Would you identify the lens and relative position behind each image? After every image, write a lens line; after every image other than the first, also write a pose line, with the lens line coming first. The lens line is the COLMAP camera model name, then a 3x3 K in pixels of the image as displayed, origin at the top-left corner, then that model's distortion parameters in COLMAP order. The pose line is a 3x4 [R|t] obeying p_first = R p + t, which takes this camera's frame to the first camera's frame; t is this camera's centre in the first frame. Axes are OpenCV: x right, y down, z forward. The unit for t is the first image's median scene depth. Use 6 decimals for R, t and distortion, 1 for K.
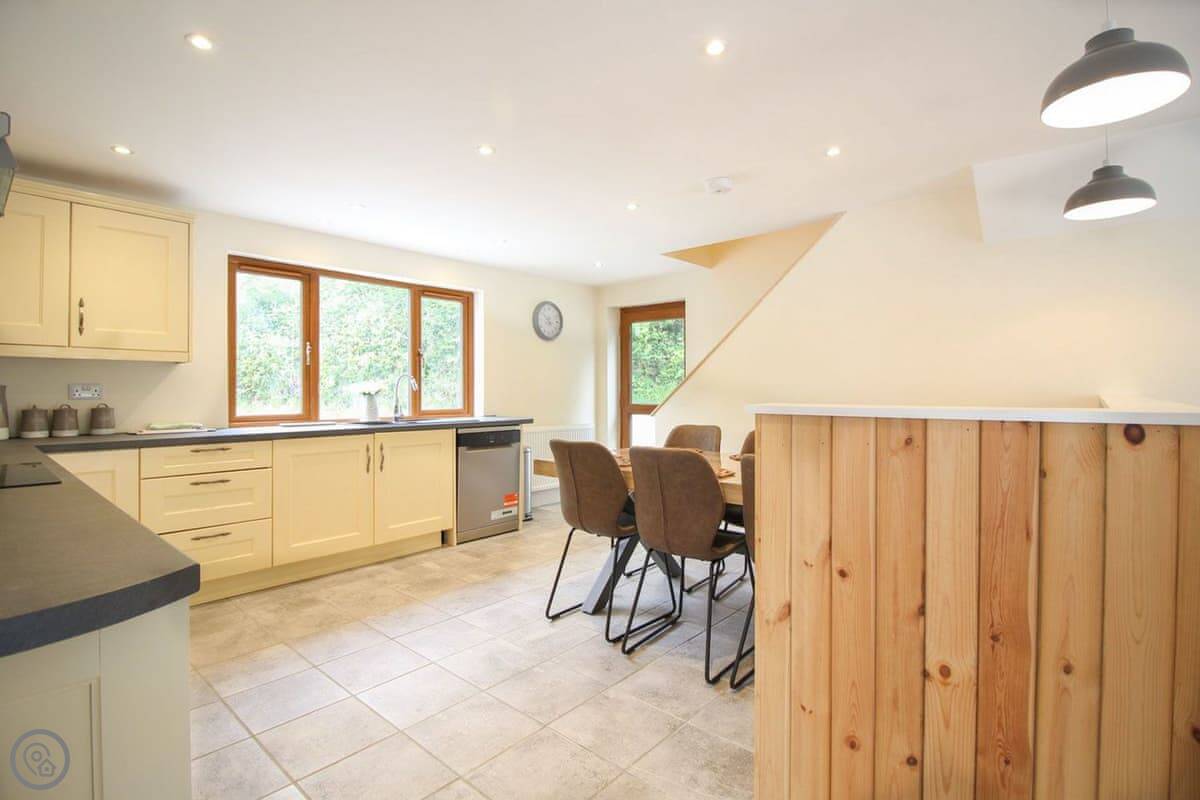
lens RADIAL K [[570.6, 0, 598.1], [0, 570.6, 387.9], [0, 0, 1]] dist [0.000763, -0.013608]
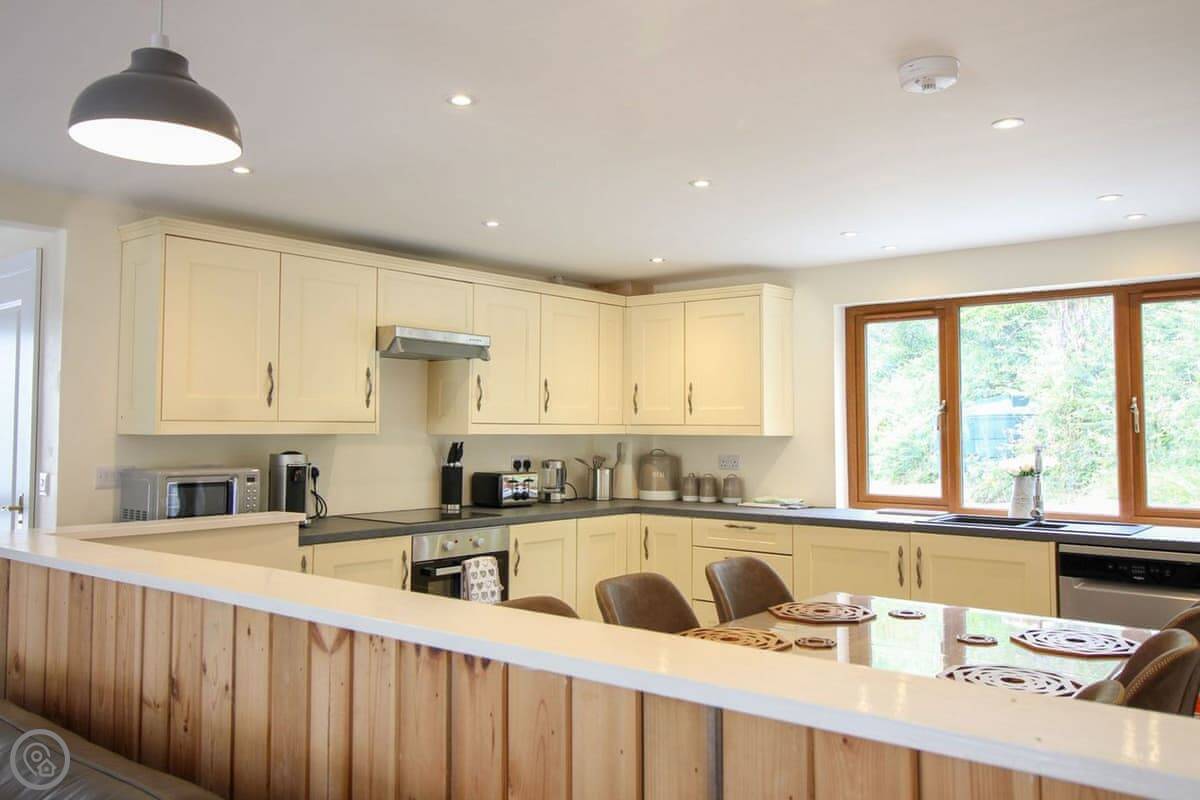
lens RADIAL K [[979.2, 0, 598.6], [0, 979.2, 382.1], [0, 0, 1]] dist [0.005850, 0.001665]
pose [[0.023692, -0.047499, -0.998590, 1.078408], [0.001264, 0.998871, -0.047483, -0.064566], [0.999718, -0.000137, 0.023726, 0.759477]]
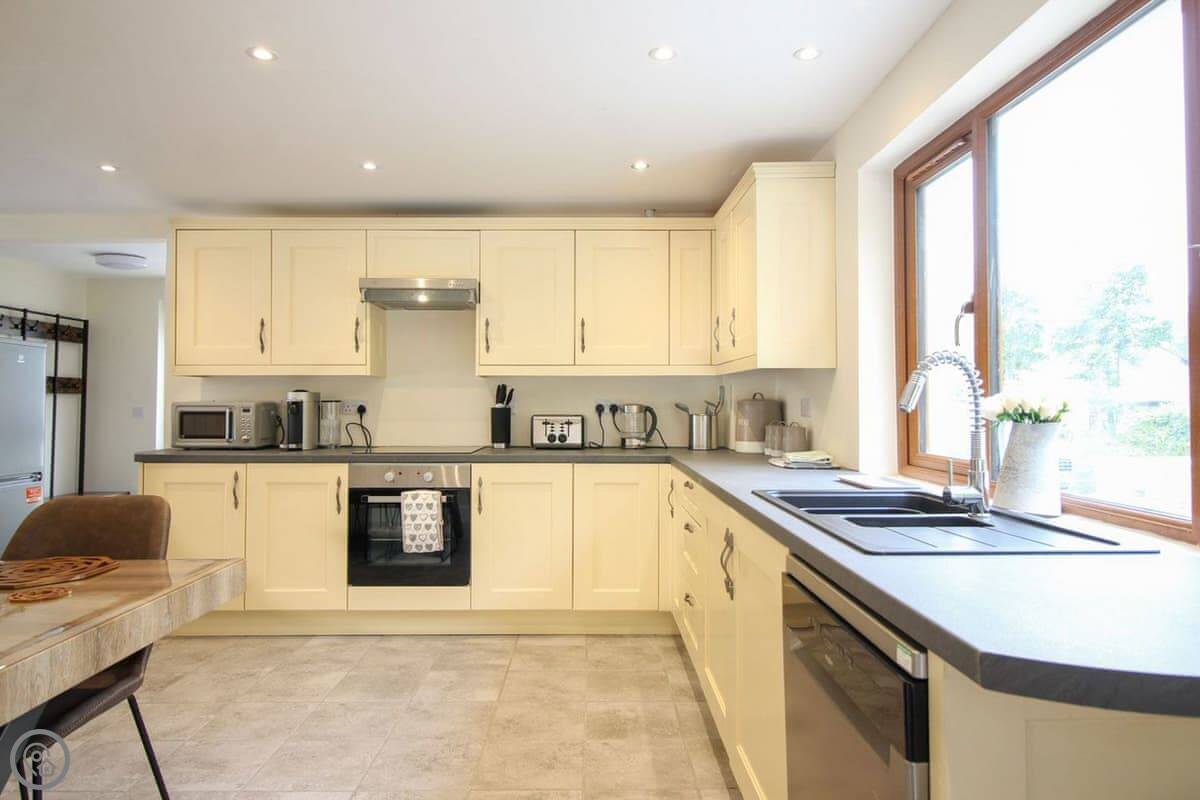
lens RADIAL K [[756.0, 0, 600.9], [0, 756.0, 386.0], [0, 0, 1]] dist [-0.000309, -0.001538]
pose [[-0.744144, -0.013426, -0.667884, 0.089452], [0.004983, 0.999659, -0.025647, 0.002195], [0.668000, -0.022413, -0.743823, 1.775596]]
